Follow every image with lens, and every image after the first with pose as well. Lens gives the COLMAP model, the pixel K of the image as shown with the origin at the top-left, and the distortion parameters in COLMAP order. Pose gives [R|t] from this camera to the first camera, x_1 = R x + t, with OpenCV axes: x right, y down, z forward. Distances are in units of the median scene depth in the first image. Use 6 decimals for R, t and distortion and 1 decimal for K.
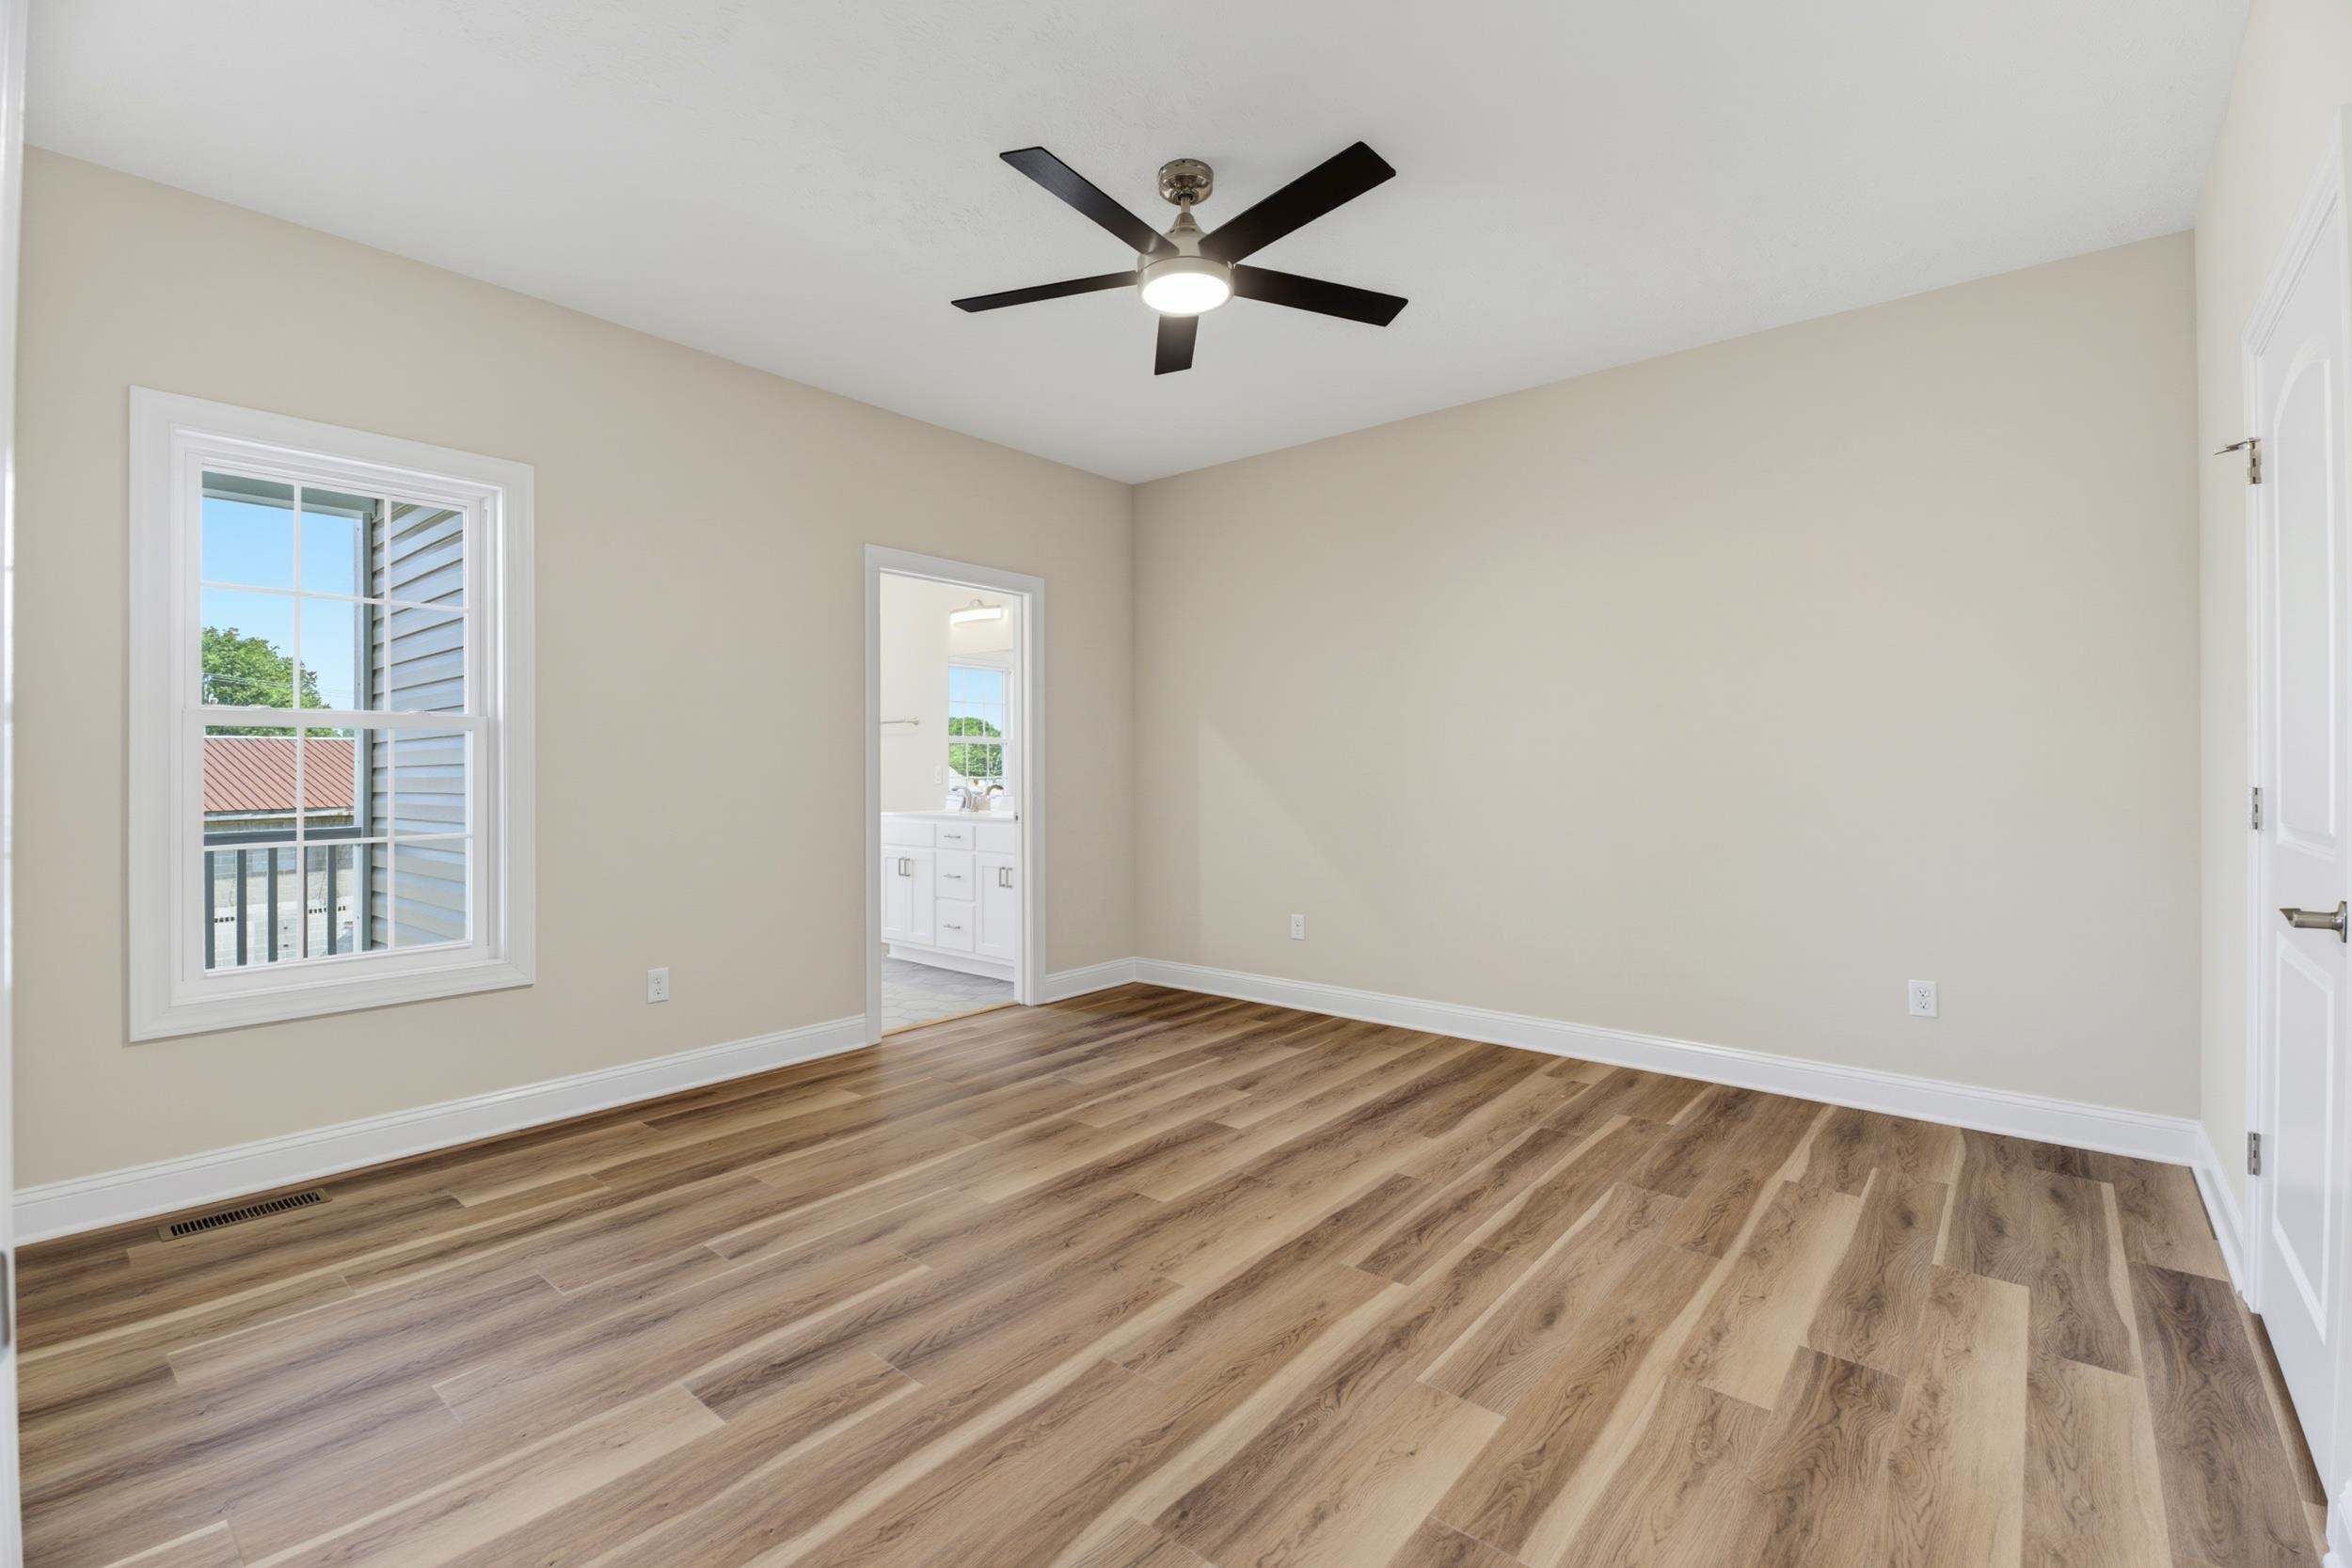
lens RADIAL K [[1033.5, 0, 1172.1], [0, 1033.5, 768.6], [0, 0, 1]] dist [-0.000268, -0.000708]
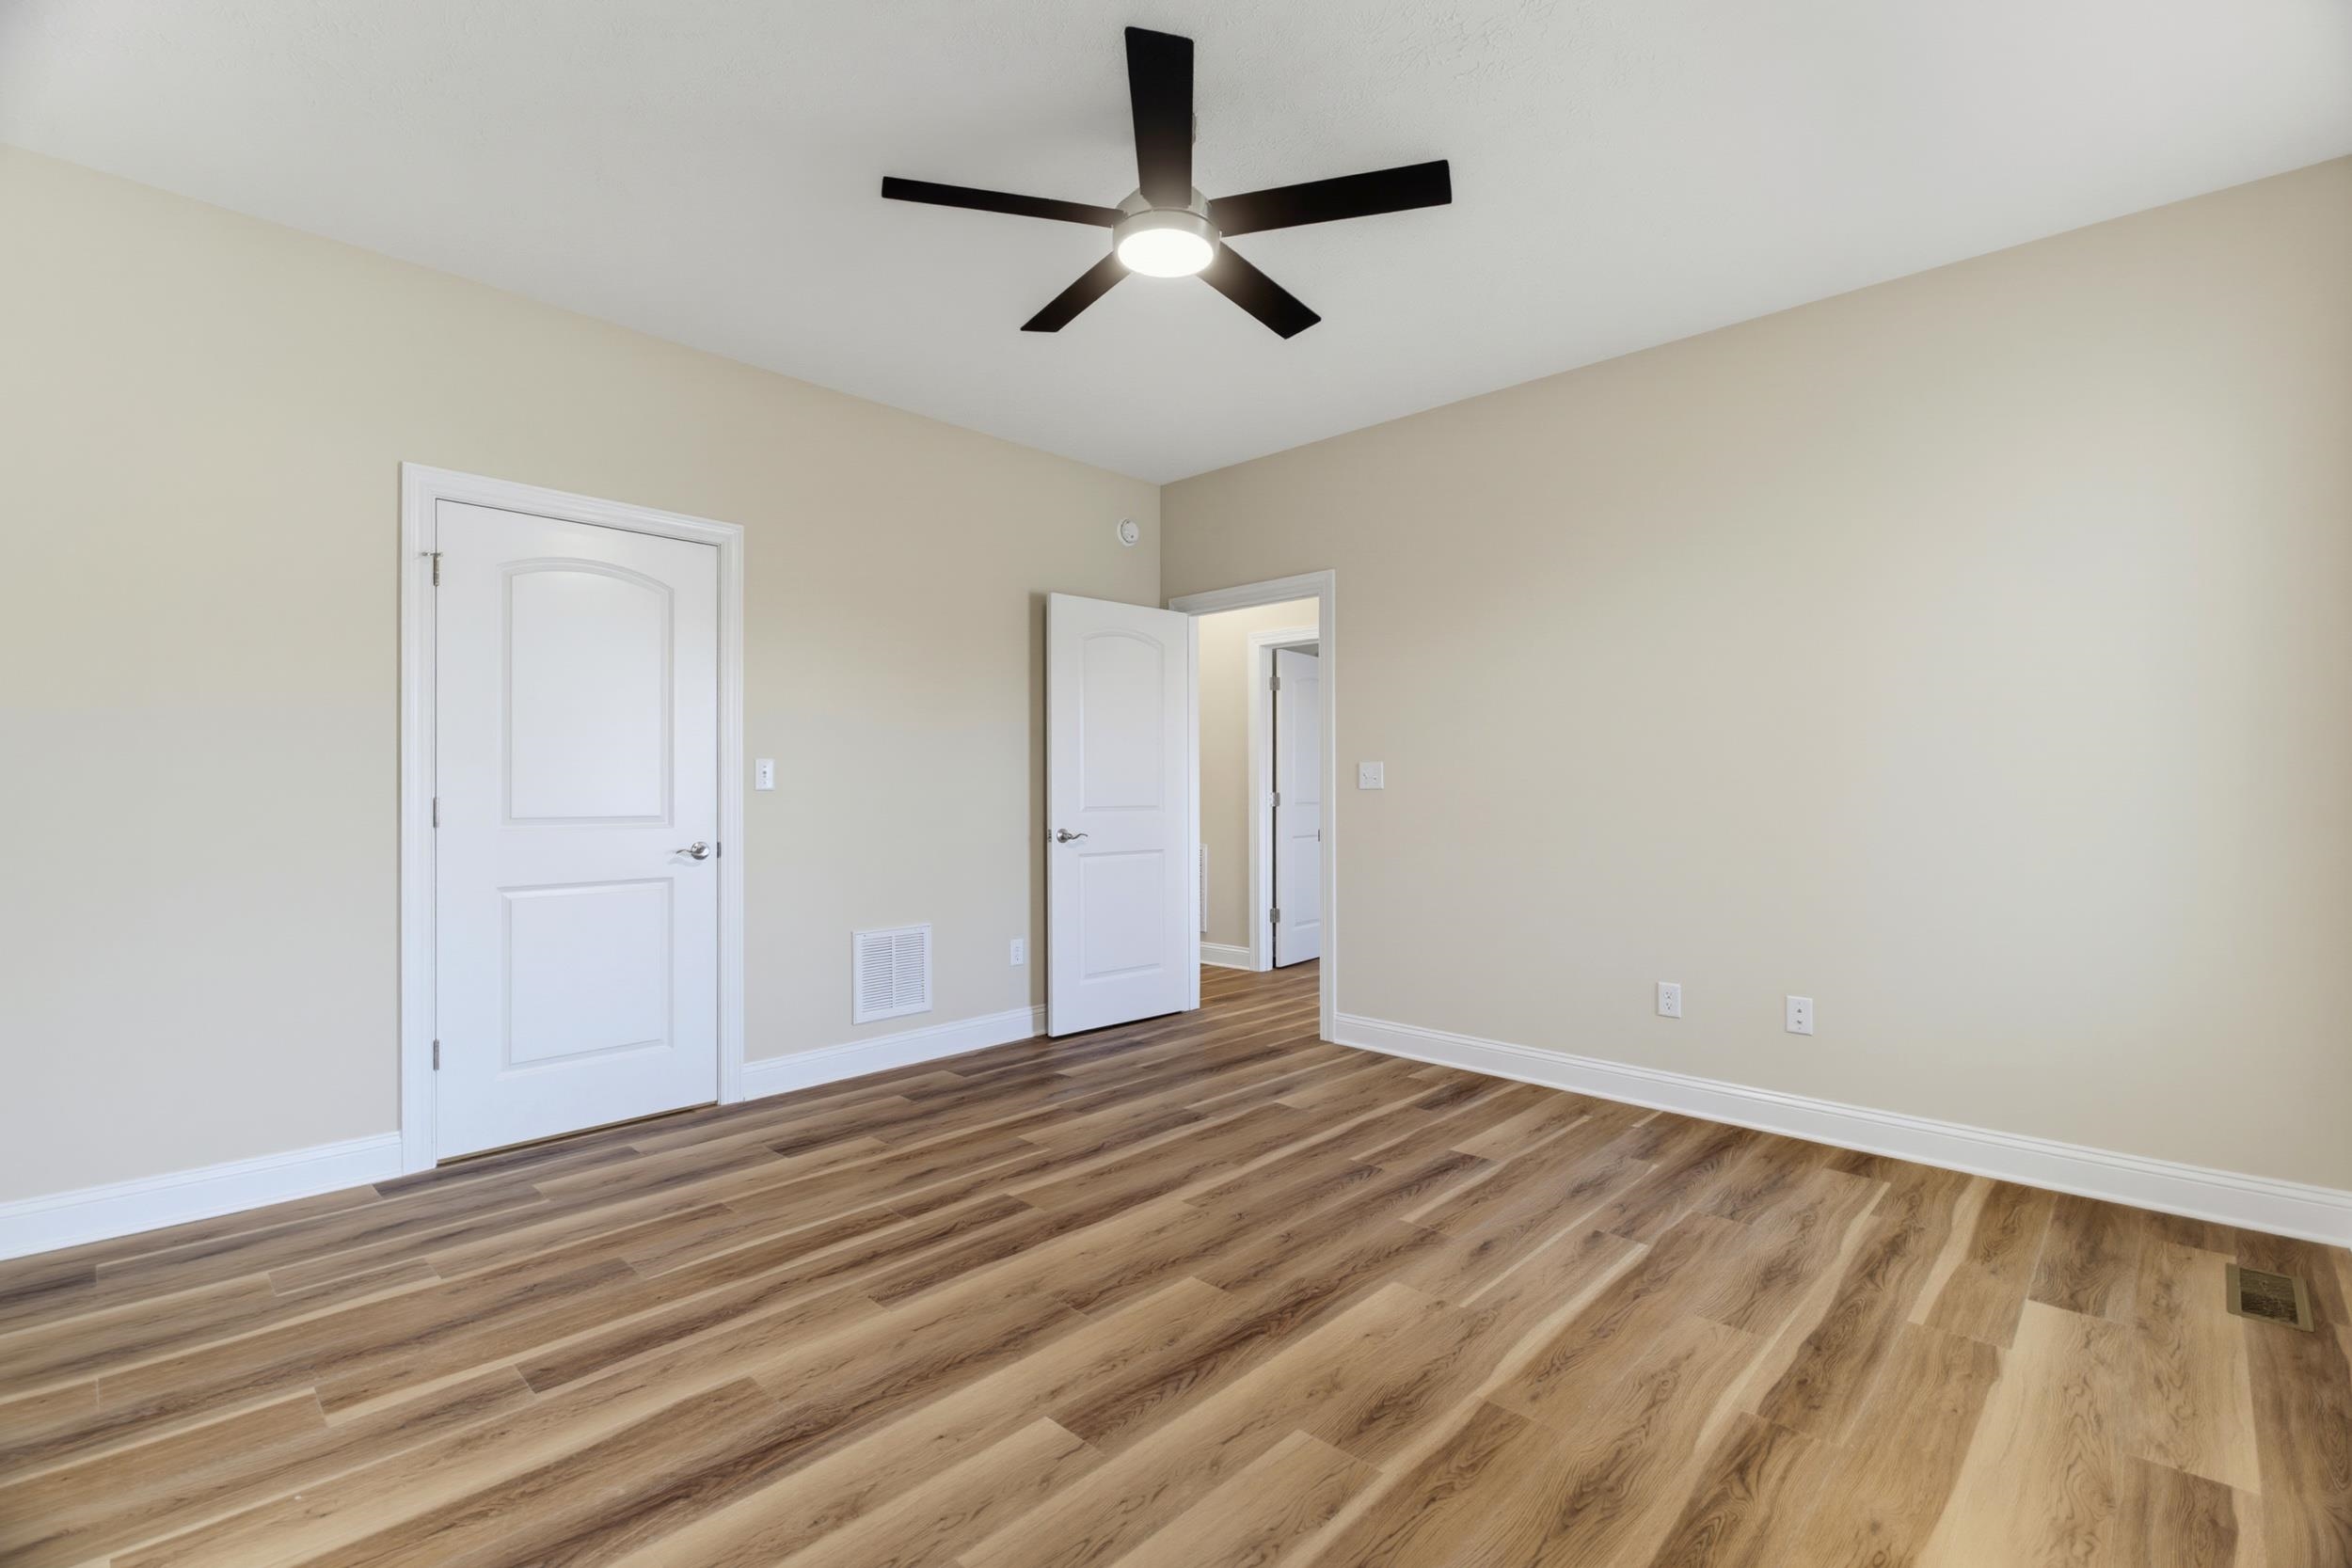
lens RADIAL K [[1033.5, 0, 1172.1], [0, 1033.5, 768.6], [0, 0, 1]] dist [-0.000268, -0.000708]
pose [[-0.997833, 0.005816, 0.065540, -0.051621], [0.004429, 0.999764, -0.021284, 0.009784], [-0.065648, -0.020948, -0.997623, 1.924391]]
